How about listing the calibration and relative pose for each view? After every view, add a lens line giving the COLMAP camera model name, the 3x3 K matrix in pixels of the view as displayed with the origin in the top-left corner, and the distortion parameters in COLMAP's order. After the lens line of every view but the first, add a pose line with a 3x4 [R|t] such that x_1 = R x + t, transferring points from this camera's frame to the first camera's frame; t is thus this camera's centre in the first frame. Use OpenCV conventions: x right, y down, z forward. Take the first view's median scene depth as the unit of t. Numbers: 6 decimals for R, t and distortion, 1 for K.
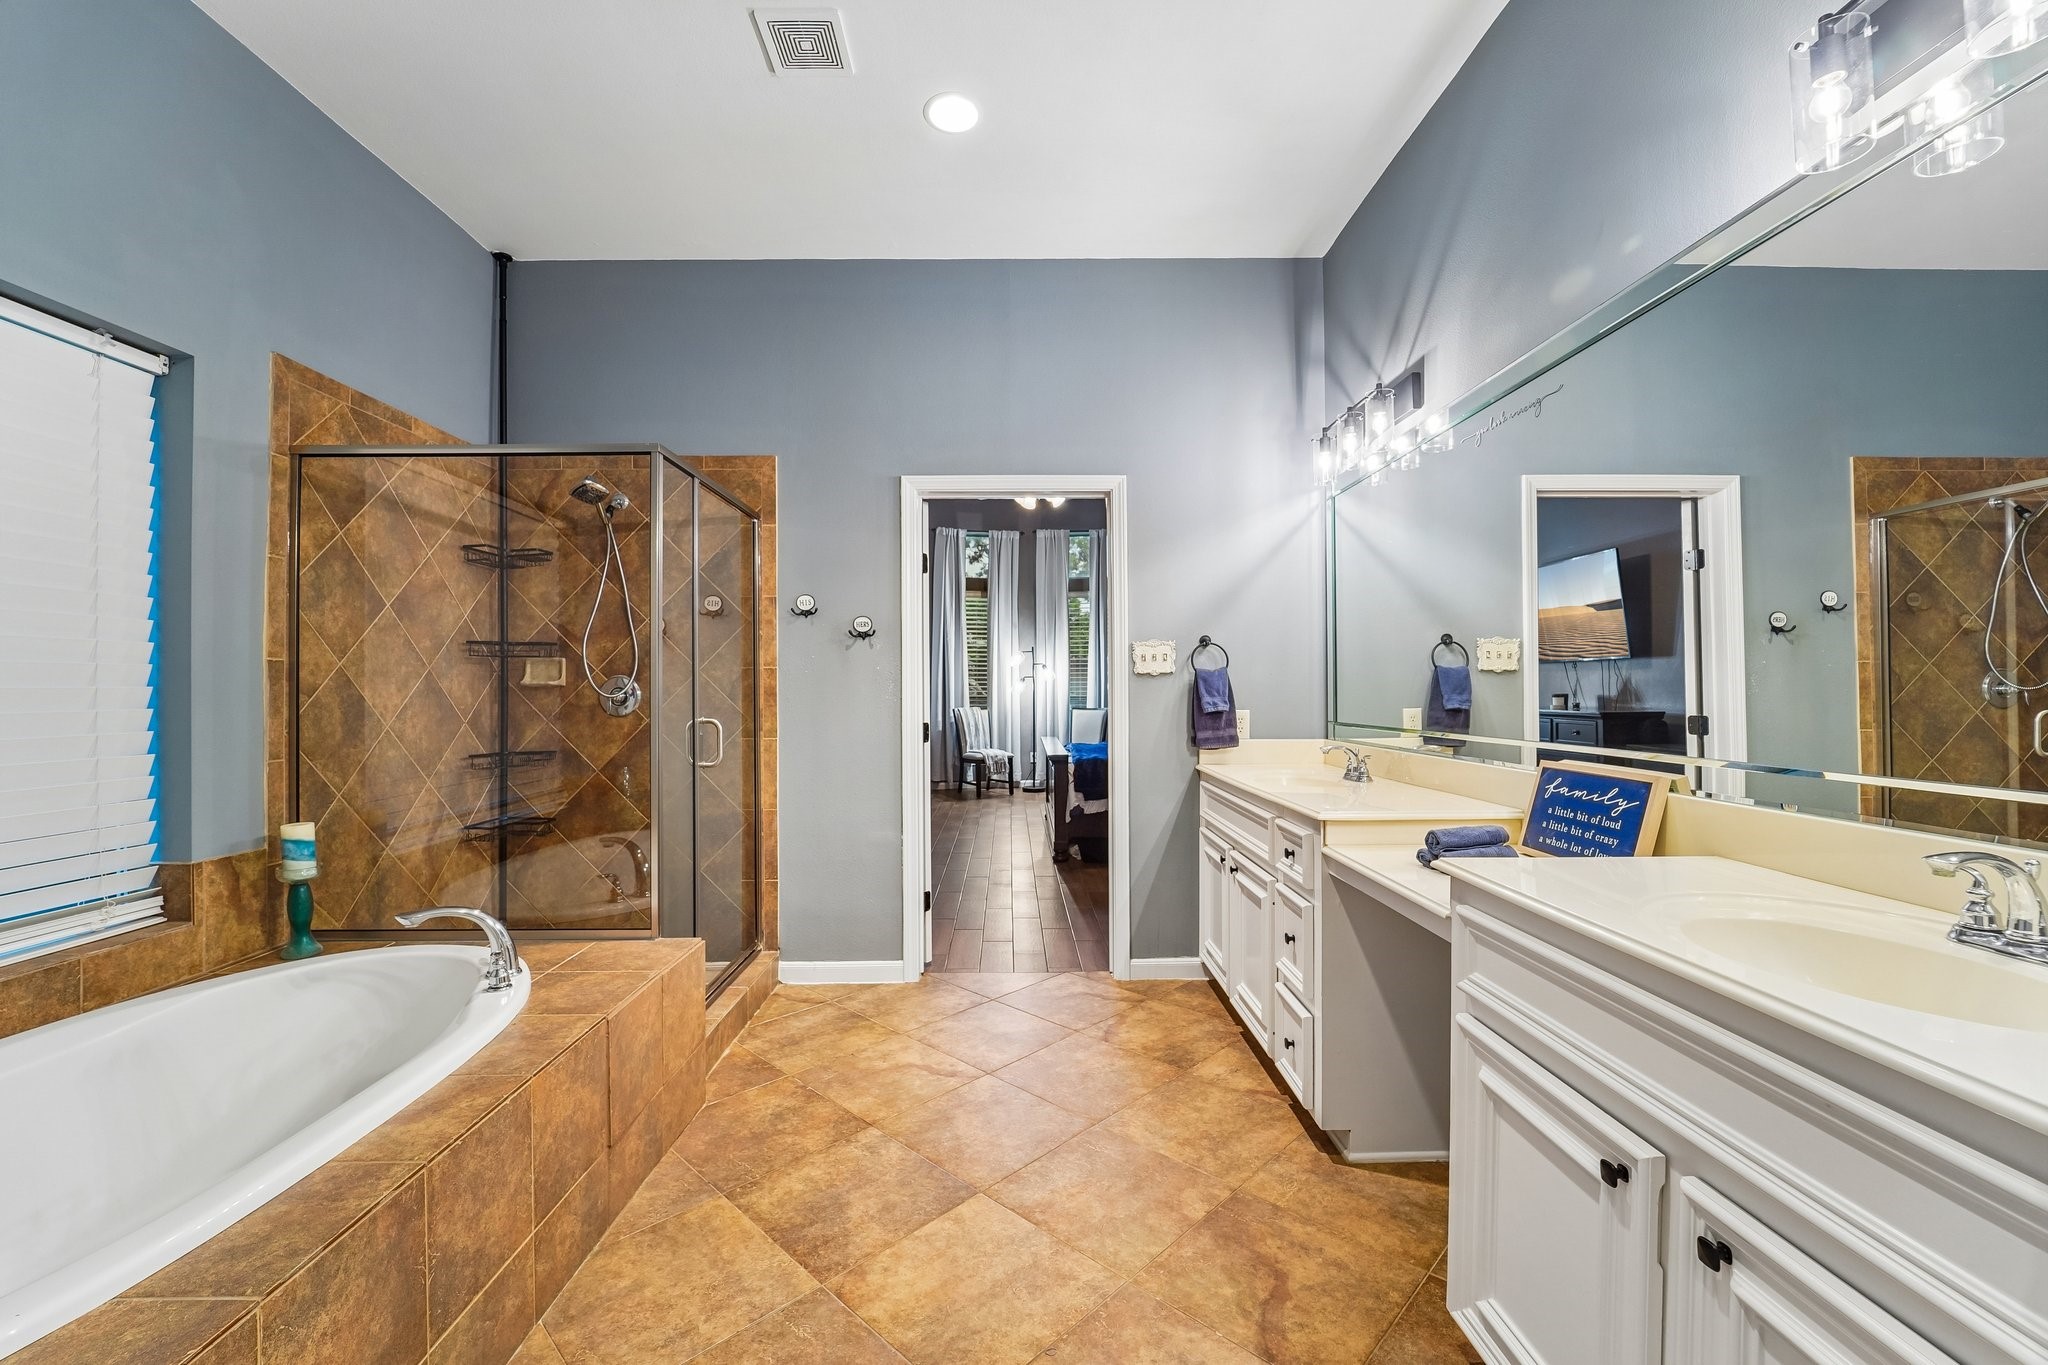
lens RADIAL K [[823.9, 0, 1025.8], [0, 823.9, 679.6], [0, 0, 1]] dist [-0.003483, -0.000200]
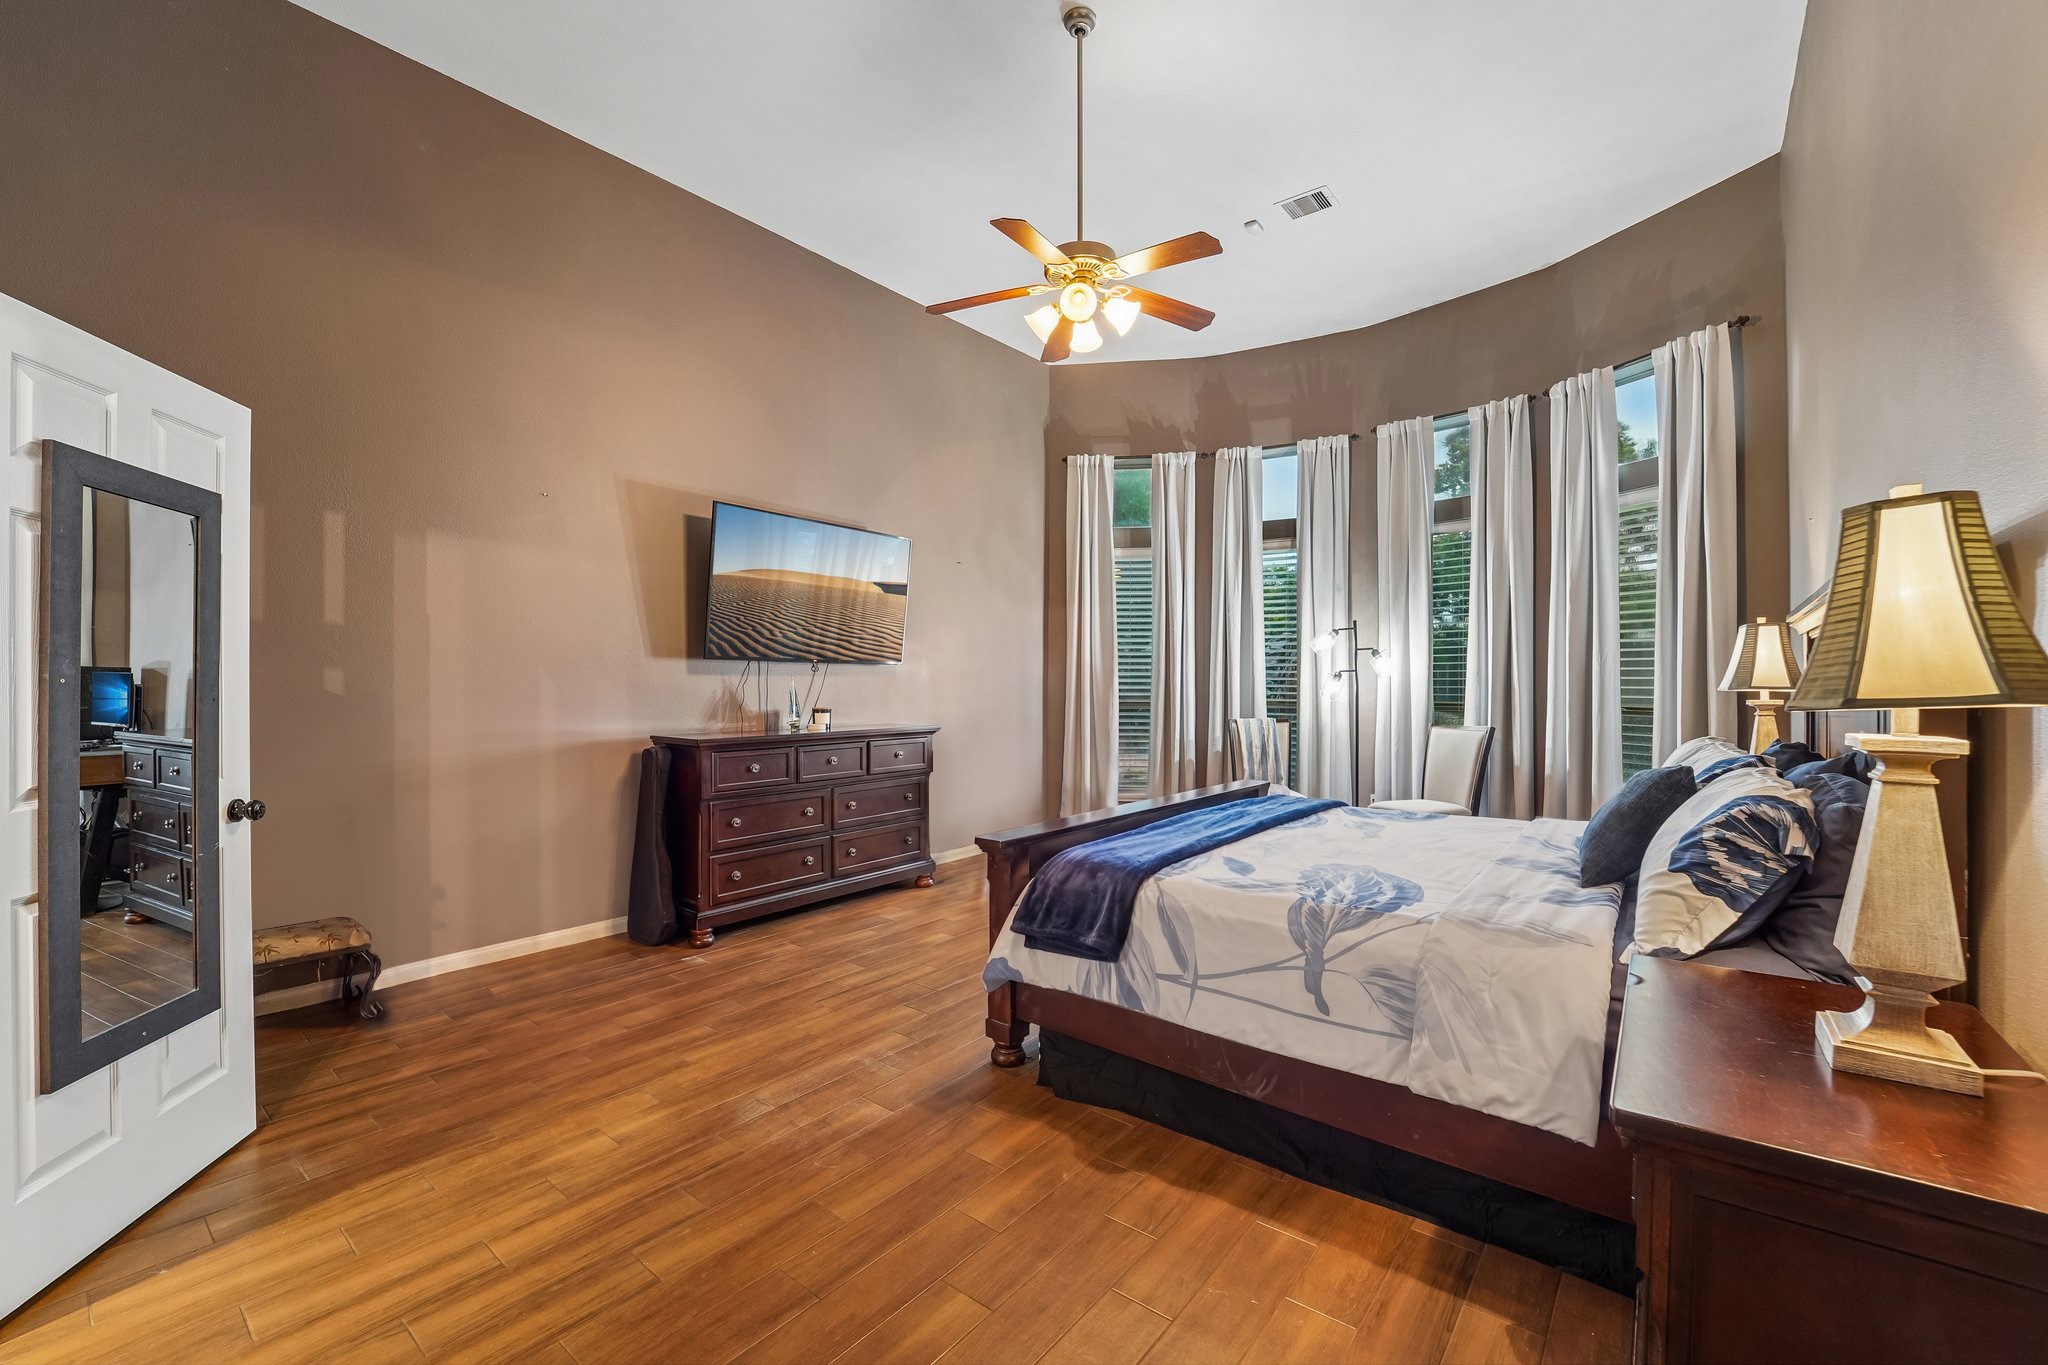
lens RADIAL K [[823.9, 0, 1021.7], [0, 823.9, 690.8], [0, 0, 1]] dist [-0.003483, -0.000200]
pose [[0.771073, 0.006909, -0.636709, 0.200466], [0.000155, 0.999939, 0.011039, 0.003165], [0.636747, -0.008610, 0.771025, 0.384531]]
